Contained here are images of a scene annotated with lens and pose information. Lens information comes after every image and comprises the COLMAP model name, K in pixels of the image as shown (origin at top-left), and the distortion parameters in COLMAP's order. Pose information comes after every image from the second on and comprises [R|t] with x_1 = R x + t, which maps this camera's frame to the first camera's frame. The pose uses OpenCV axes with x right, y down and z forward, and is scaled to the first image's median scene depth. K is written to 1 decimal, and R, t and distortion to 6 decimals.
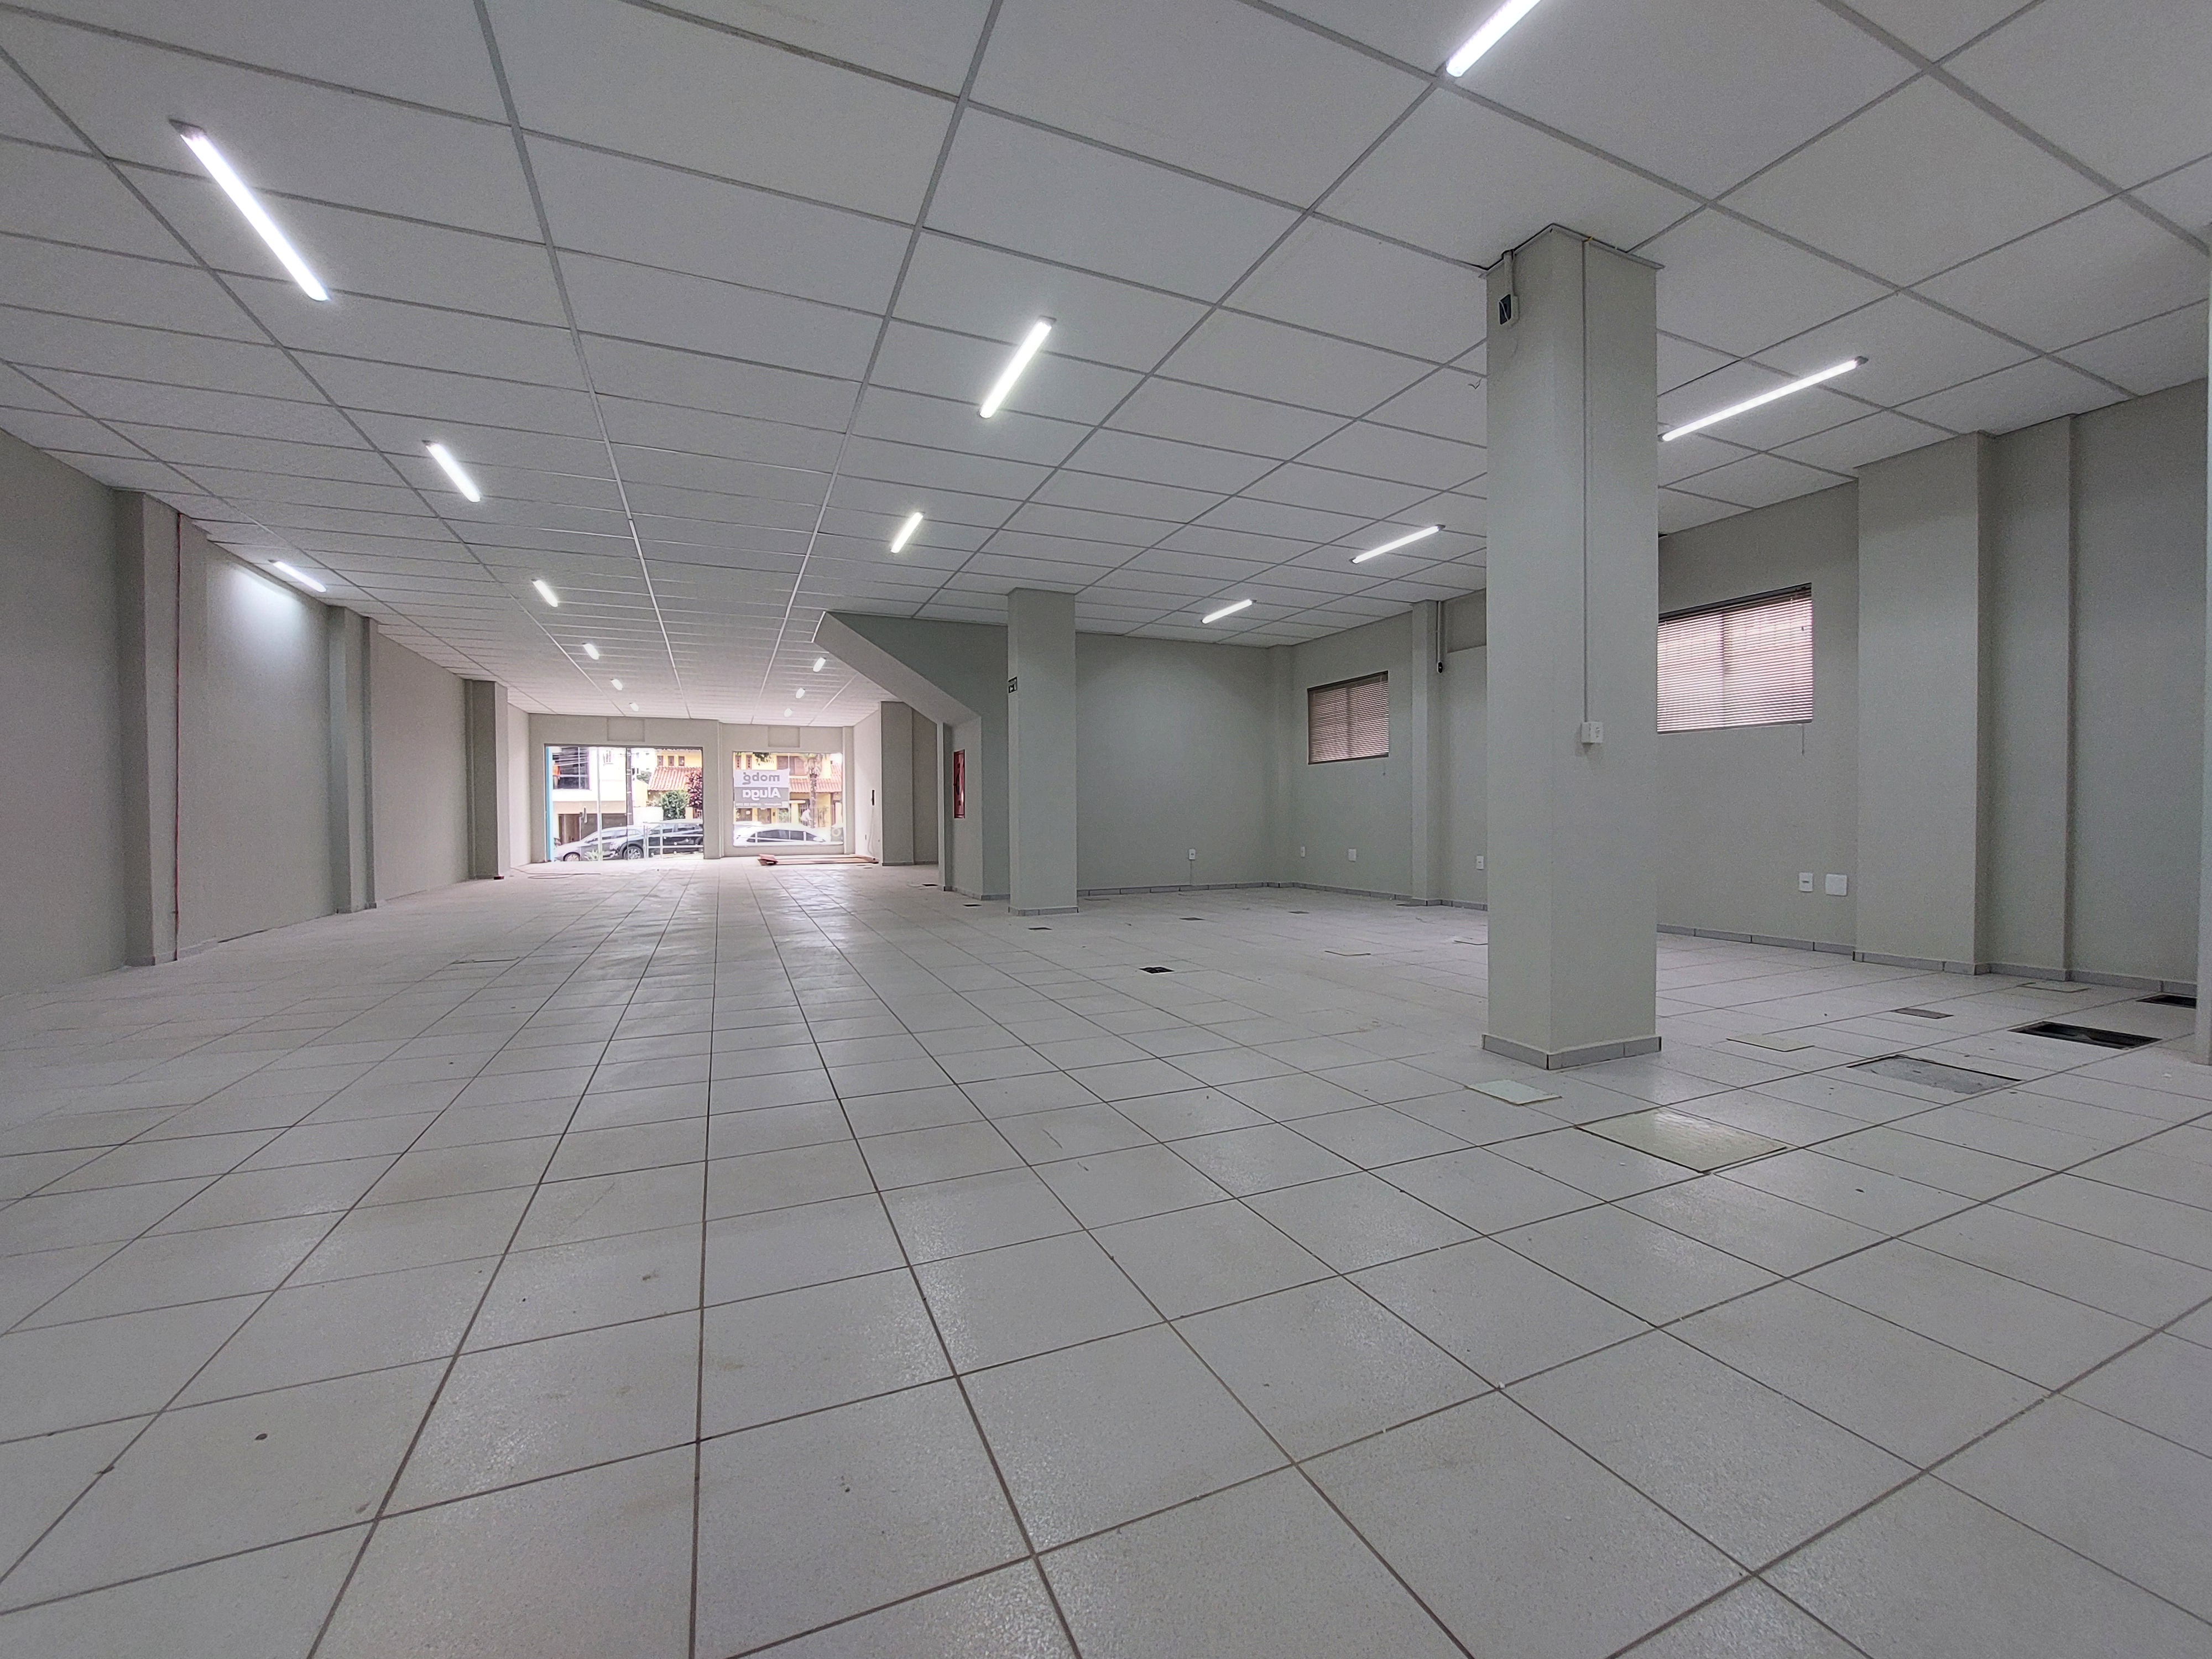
lens RADIAL K [[880.5, 0, 1112.7], [0, 880.5, 828.3], [0, 0, 1]] dist [-0.006869, -0.000873]
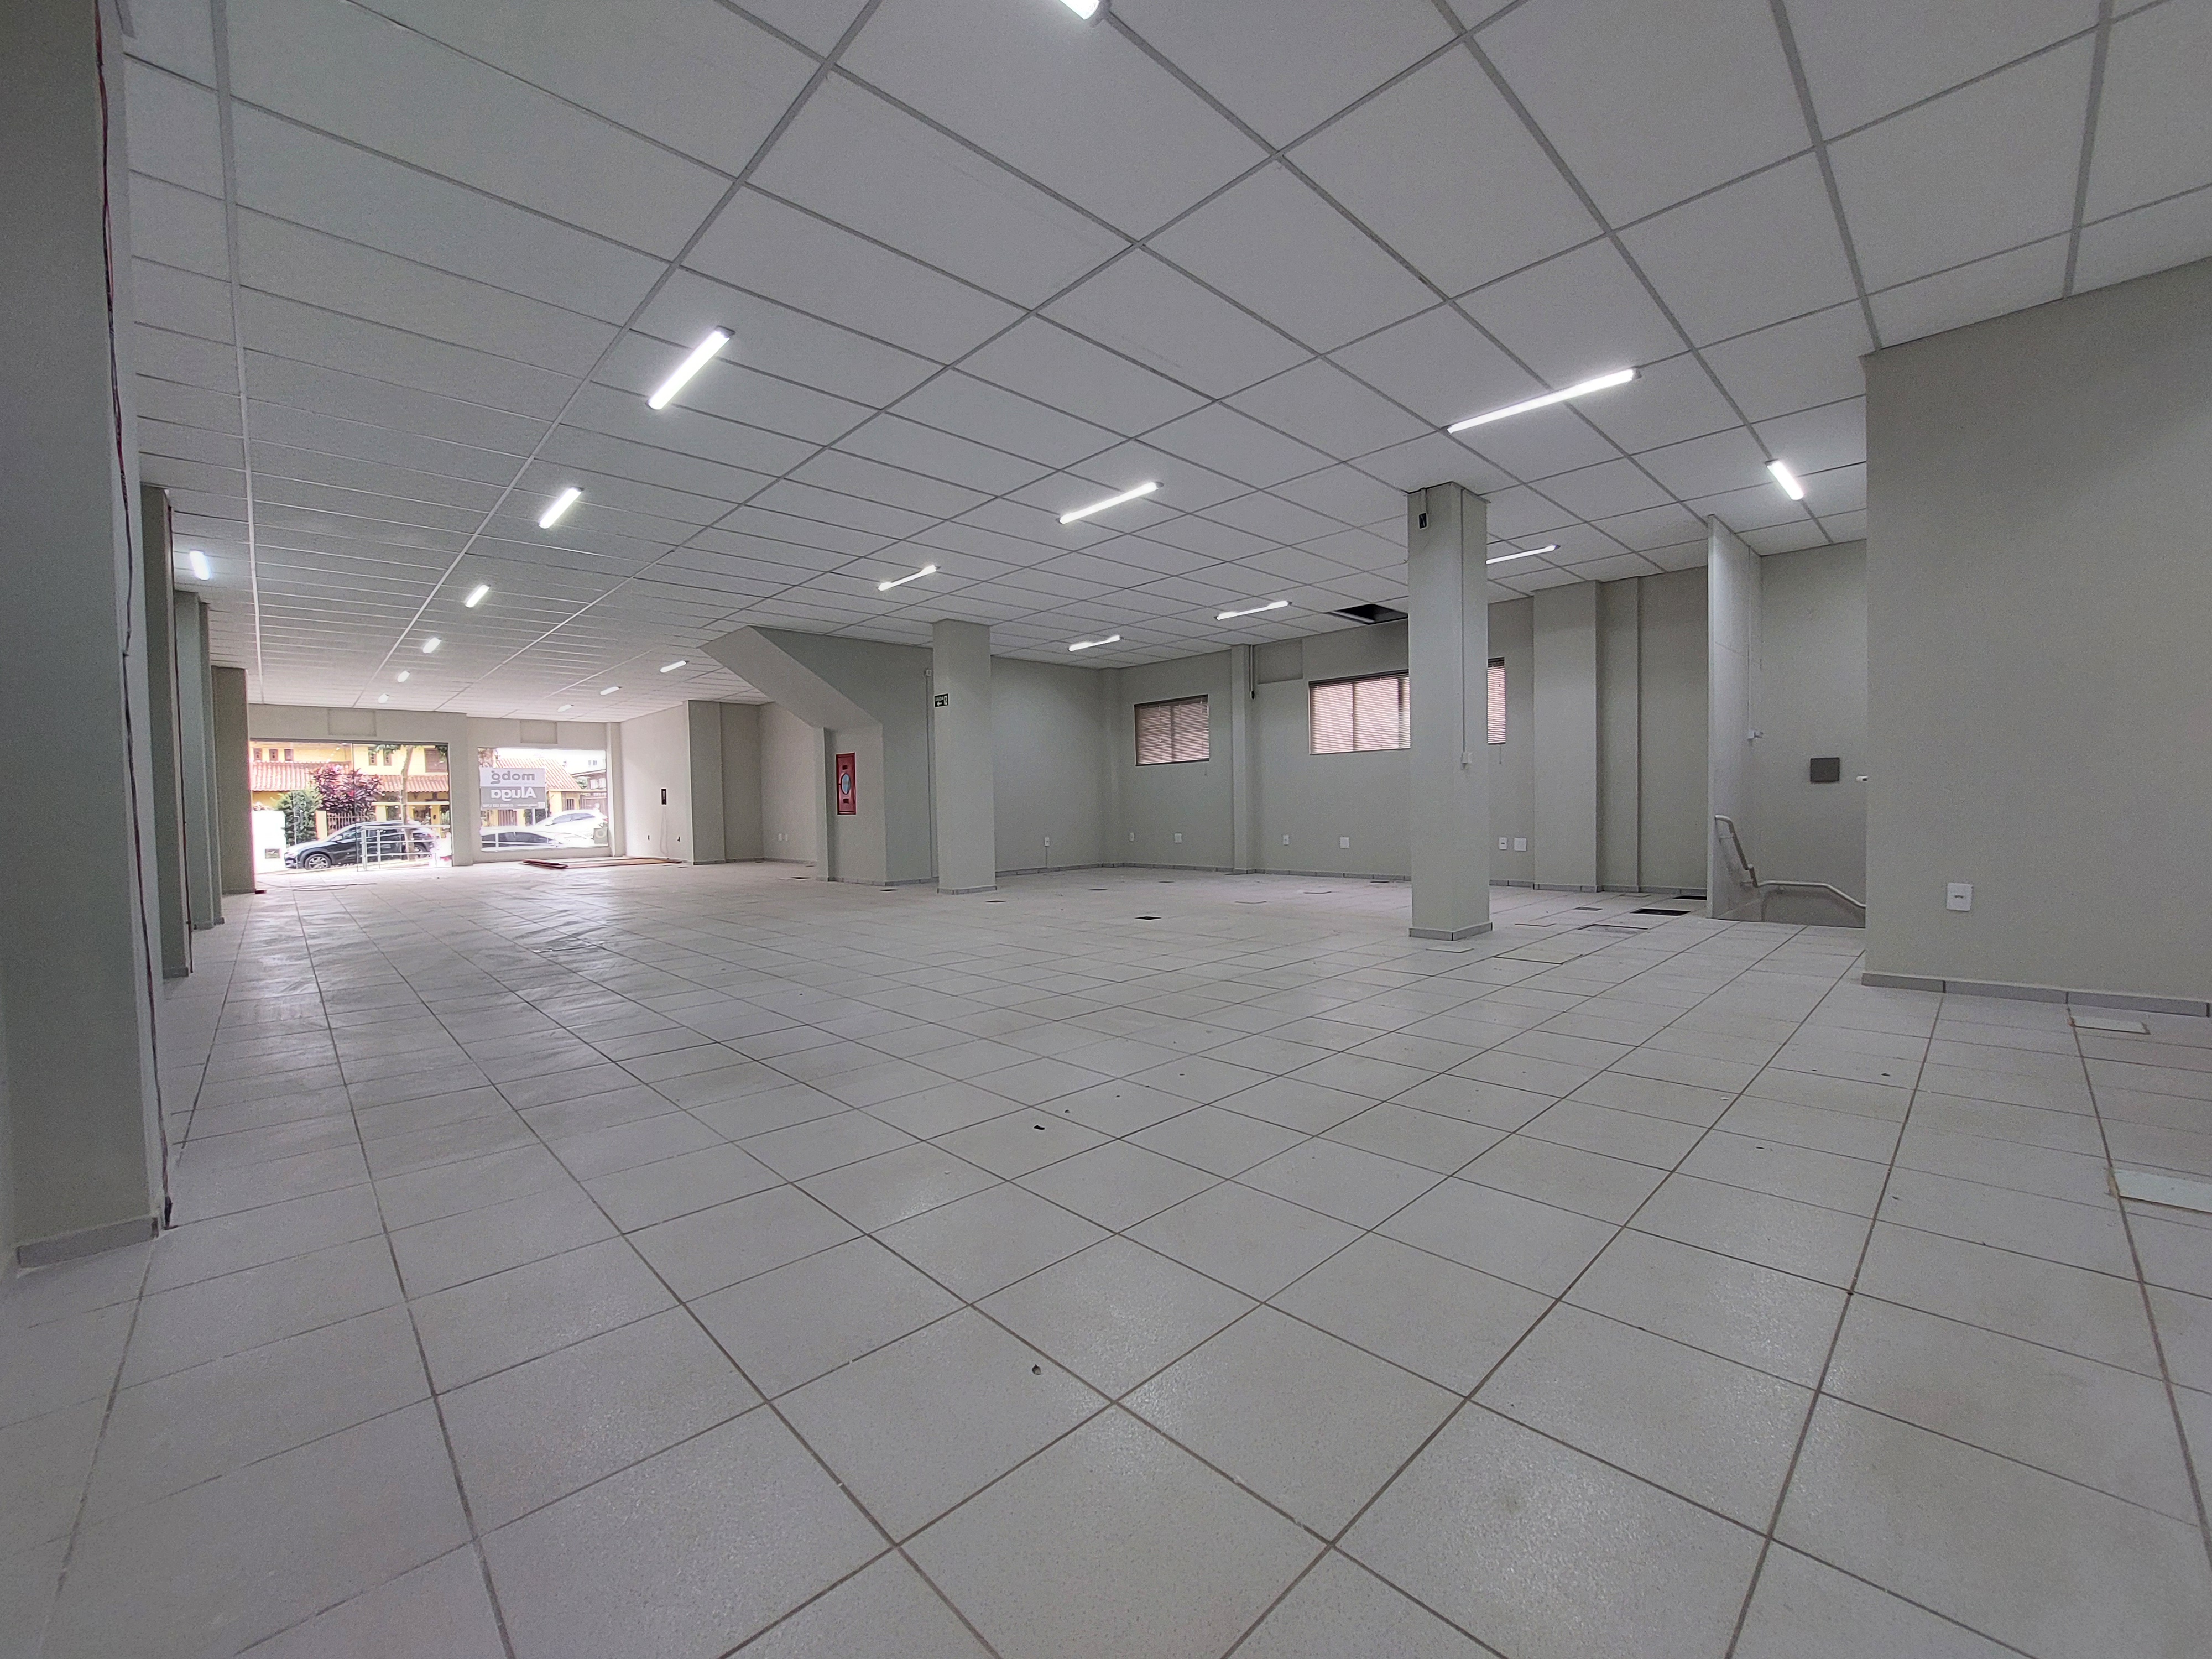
lens RADIAL K [[880.5, 0, 1099.5], [0, 880.5, 831.7], [0, 0, 1]] dist [-0.006869, -0.000873]
pose [[0.941768, -0.022340, 0.335521, -0.263446], [0.019406, 0.999739, 0.012095, 0.003351], [-0.335703, -0.004880, 0.941955, -0.156536]]
